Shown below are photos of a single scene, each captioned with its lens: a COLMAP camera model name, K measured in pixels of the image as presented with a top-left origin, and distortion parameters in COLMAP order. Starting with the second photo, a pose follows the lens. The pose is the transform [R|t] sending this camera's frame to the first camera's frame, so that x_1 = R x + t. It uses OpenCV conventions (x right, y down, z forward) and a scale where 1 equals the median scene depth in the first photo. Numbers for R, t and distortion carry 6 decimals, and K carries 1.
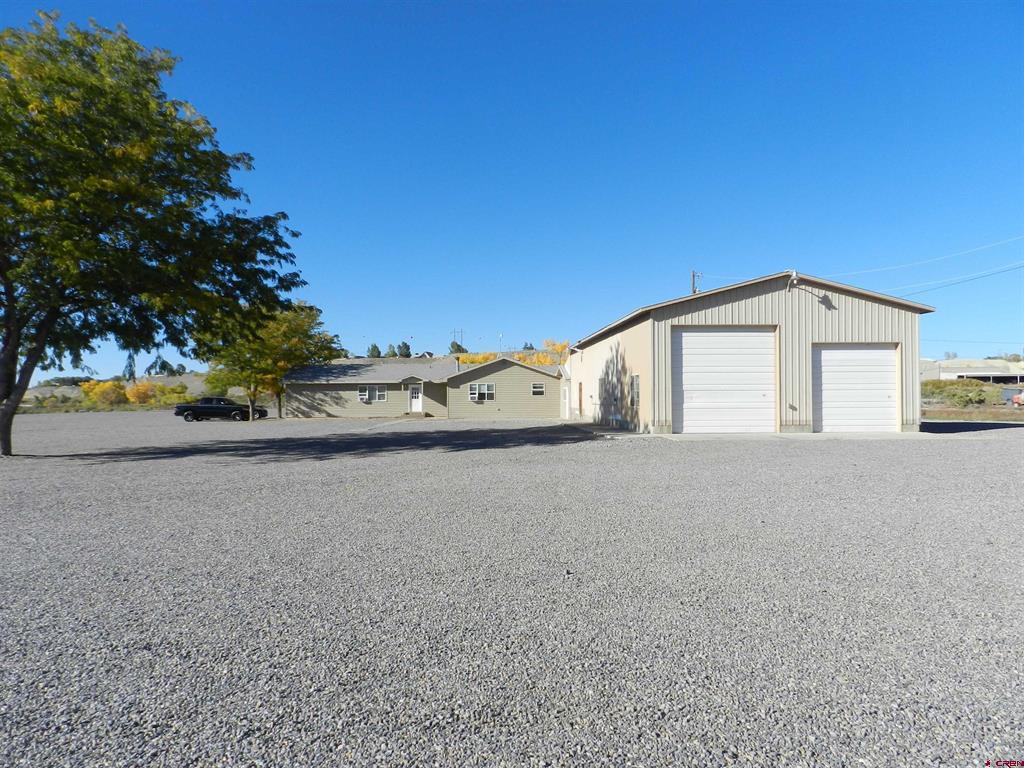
lens RADIAL K [[692.1, 0, 513.1], [0, 692.1, 387.5], [0, 0, 1]] dist [0.027331, -0.007511]
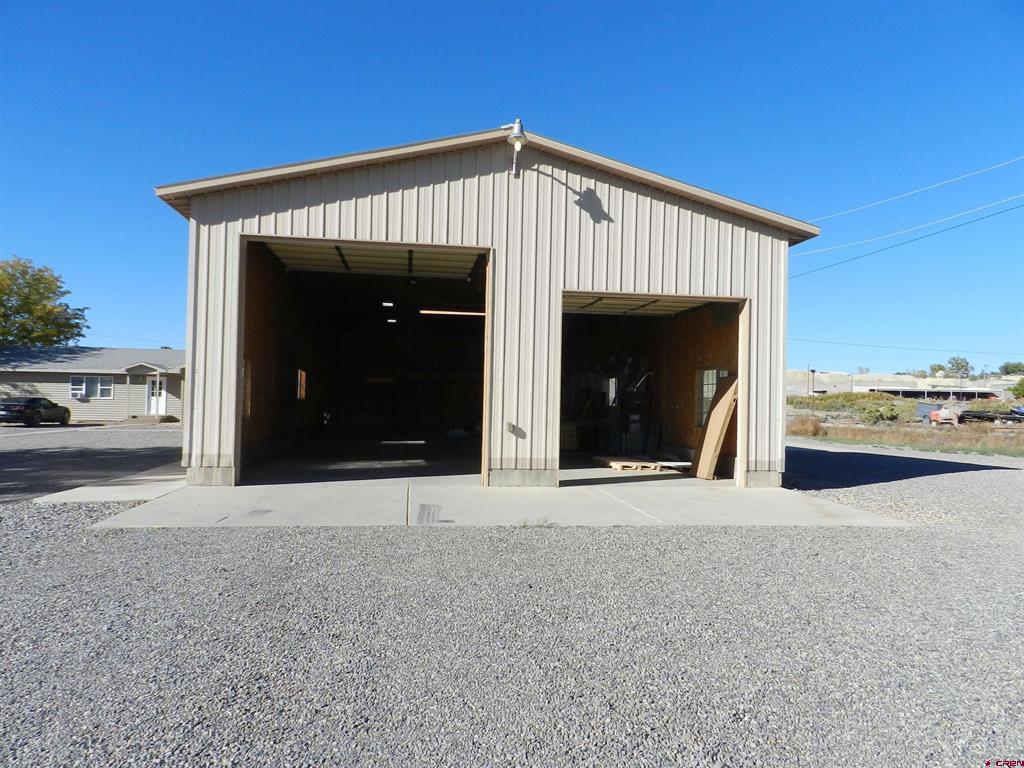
lens RADIAL K [[692.1, 0, 510.9], [0, 692.1, 382.5], [0, 0, 1]] dist [0.027331, -0.007511]
pose [[0.995495, 0.028084, 0.090564, 0.152399], [-0.027016, 0.999551, -0.012996, 0.001258], [-0.090889, 0.010490, 0.995806, 0.234322]]
